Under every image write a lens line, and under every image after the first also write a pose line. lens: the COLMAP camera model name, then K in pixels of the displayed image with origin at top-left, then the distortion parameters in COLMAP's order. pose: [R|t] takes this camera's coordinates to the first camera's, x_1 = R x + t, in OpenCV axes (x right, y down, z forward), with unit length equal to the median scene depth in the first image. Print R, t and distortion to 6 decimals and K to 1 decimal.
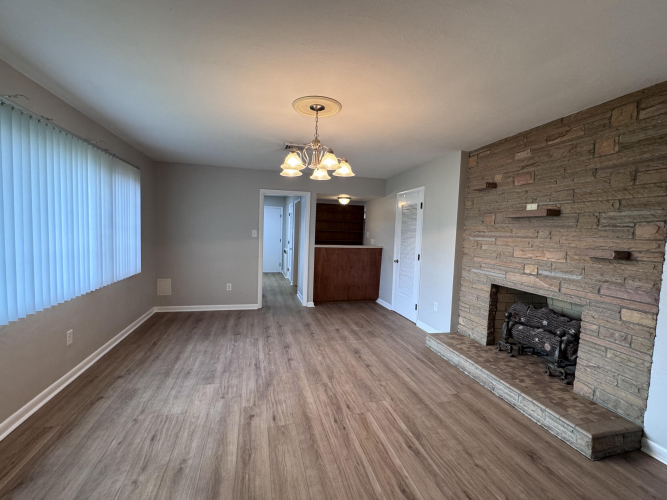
lens RADIAL K [[301.1, 0, 333.5], [0, 301.1, 250.0], [0, 0, 1]] dist [-0.000206, -0.000108]
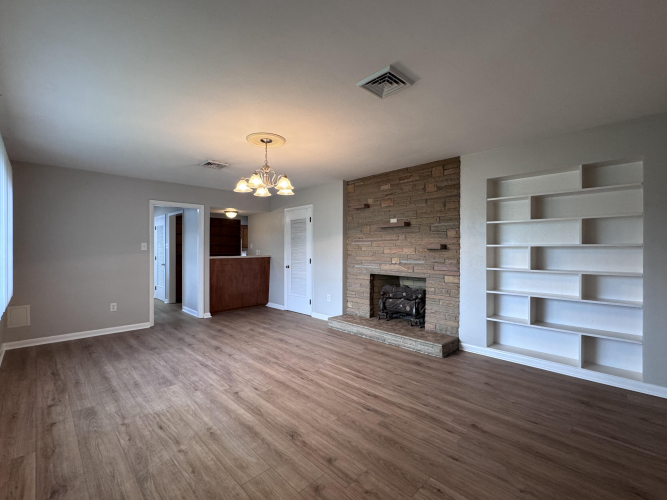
lens RADIAL K [[301.1, 0, 333.5], [0, 301.1, 250.0], [0, 0, 1]] dist [-0.000206, -0.000108]
pose [[0.865861, -0.034950, 0.499063, -0.398422], [0.061115, 0.997475, -0.036177, 0.046703], [-0.496538, 0.061824, 0.865810, -0.192006]]
